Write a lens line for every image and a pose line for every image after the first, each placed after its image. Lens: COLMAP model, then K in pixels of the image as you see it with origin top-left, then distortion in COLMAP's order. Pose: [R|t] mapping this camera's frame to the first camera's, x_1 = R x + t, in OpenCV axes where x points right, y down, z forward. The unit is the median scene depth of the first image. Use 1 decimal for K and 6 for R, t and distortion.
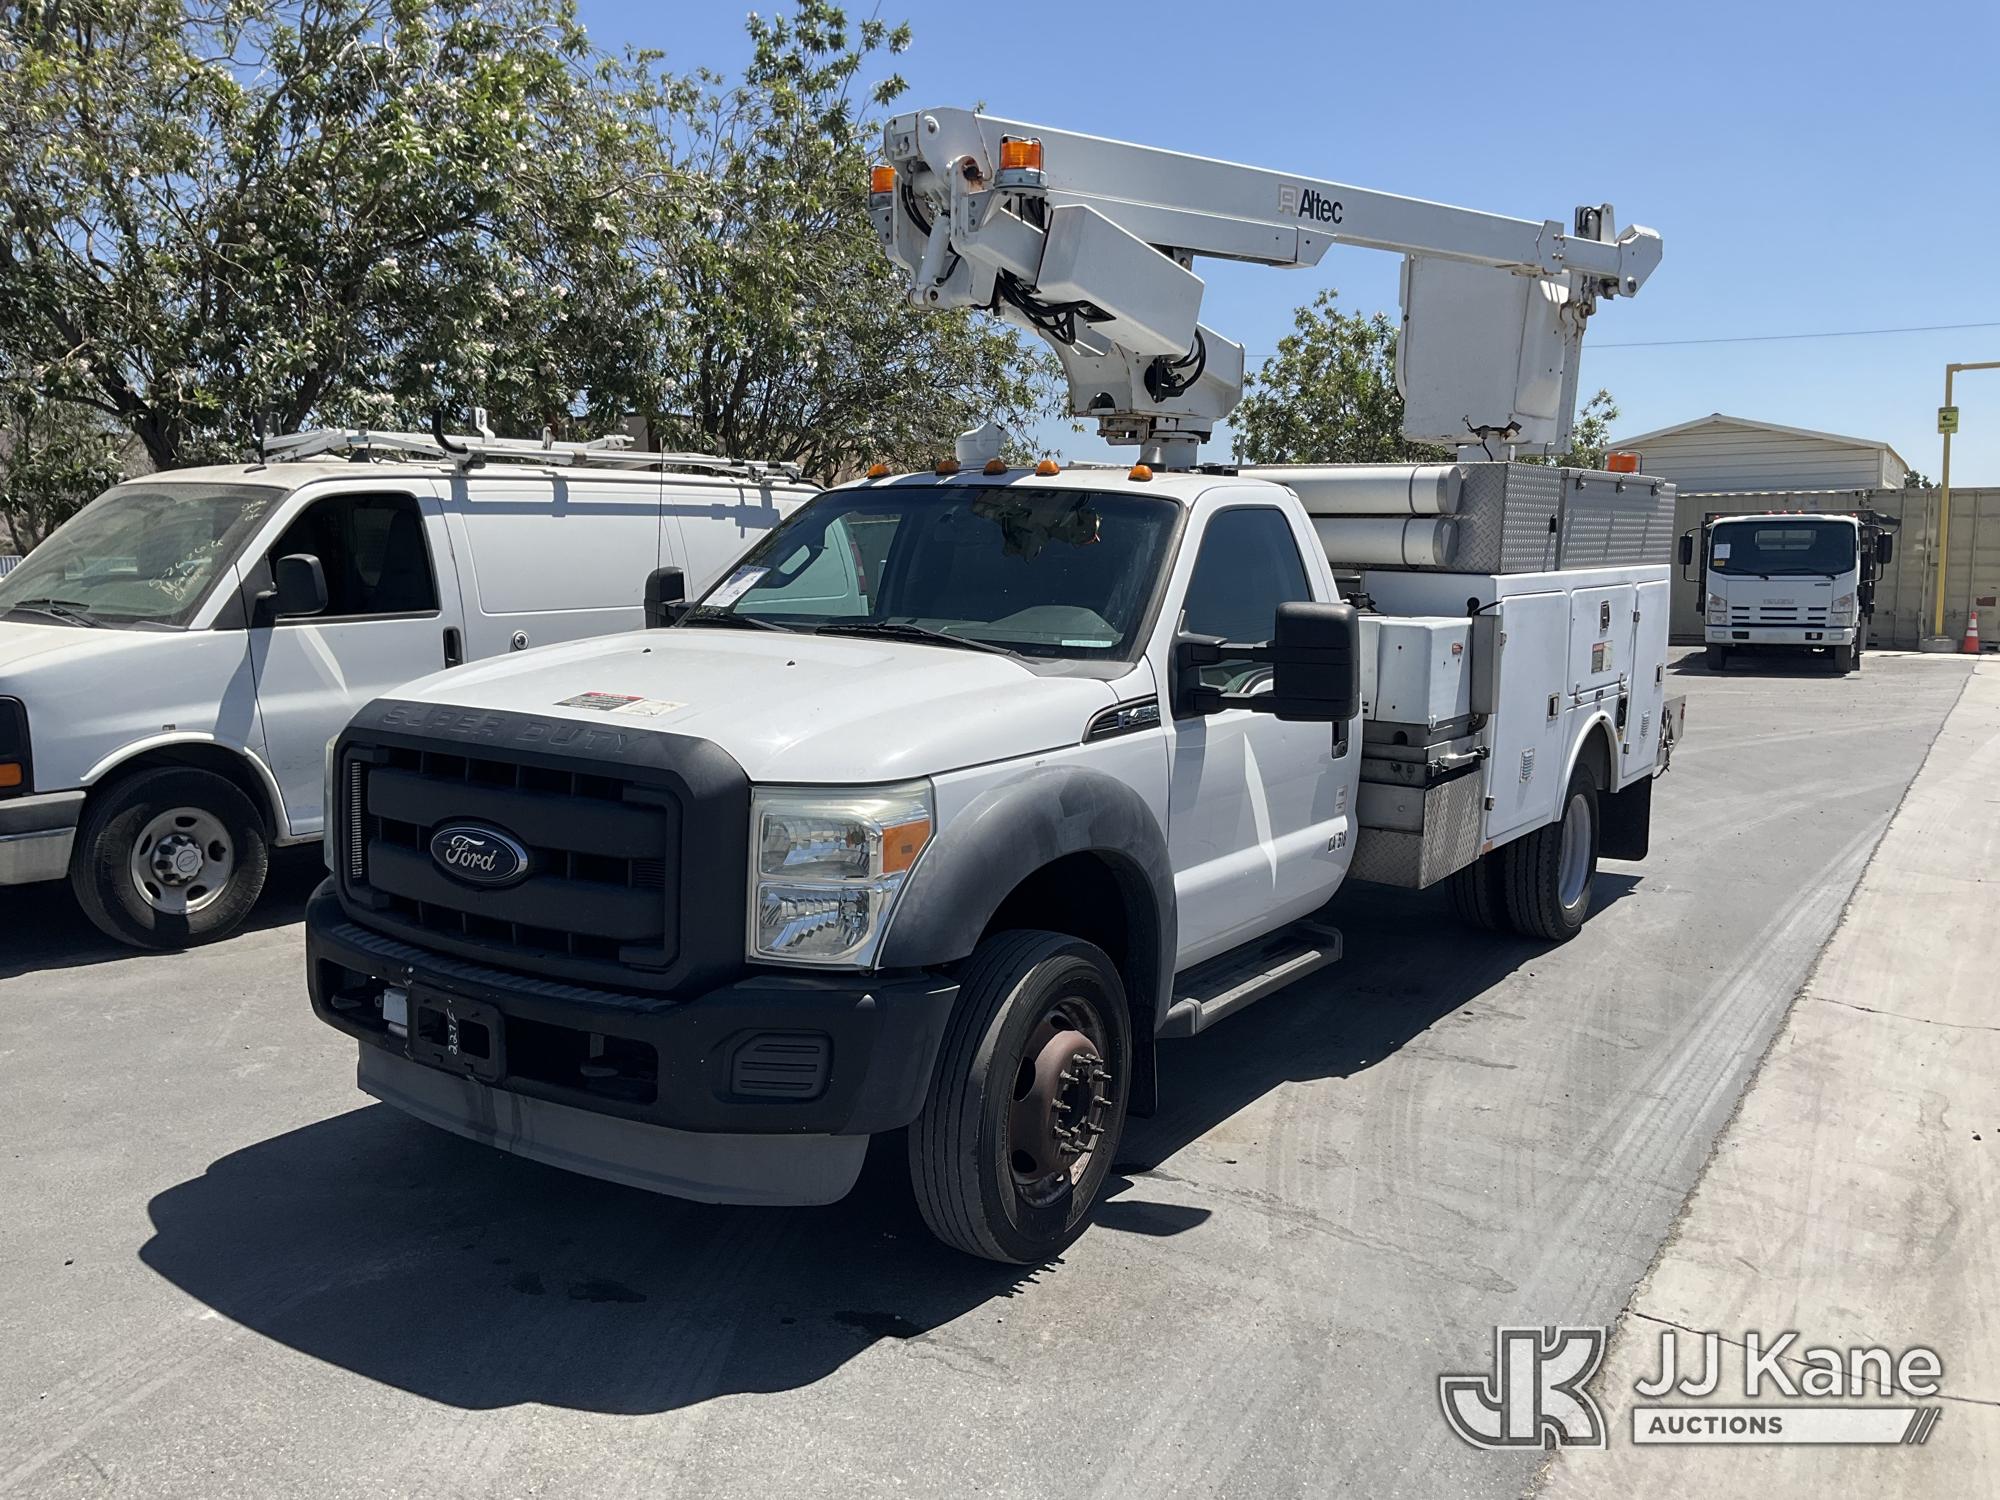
lens RADIAL K [[1733.0, 0, 1000.8], [0, 1733.0, 723.0], [0, 0, 1]] dist [0.038086, -0.054809]
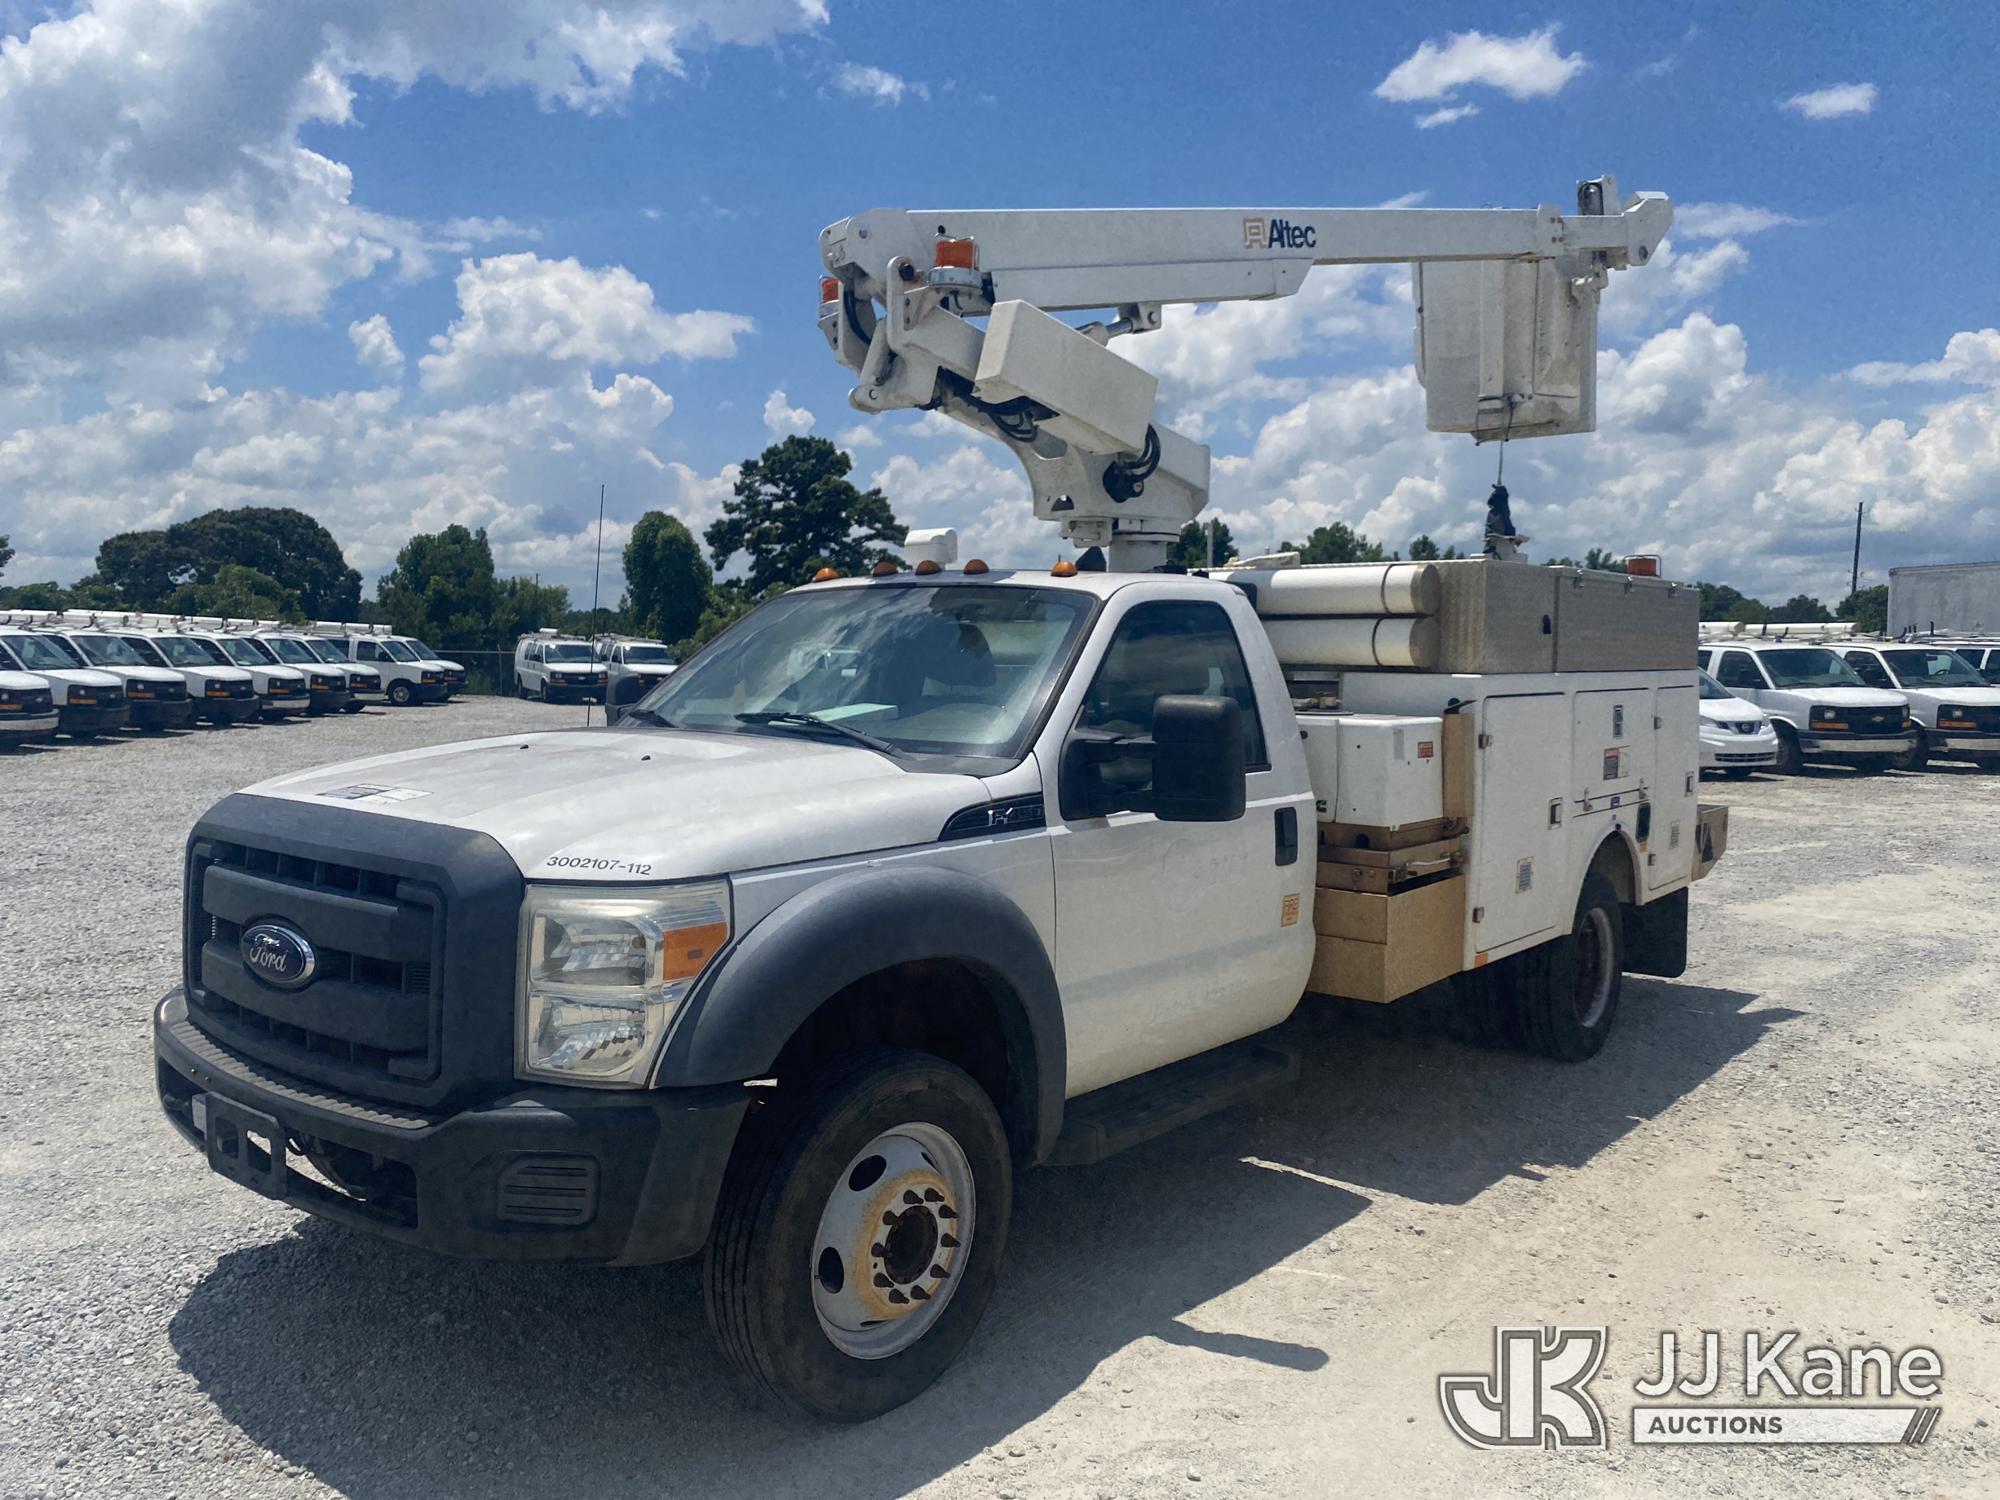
lens RADIAL K [[1600.3, 0, 1018.9], [0, 1600.3, 750.8], [0, 0, 1]] dist [-0.000756, 0.005152]
pose [[0.995589, -0.003518, -0.093755, 0.131937], [-0.001962, 0.998298, -0.058293, 0.009490], [0.093800, 0.058220, 0.993887, 0.114989]]
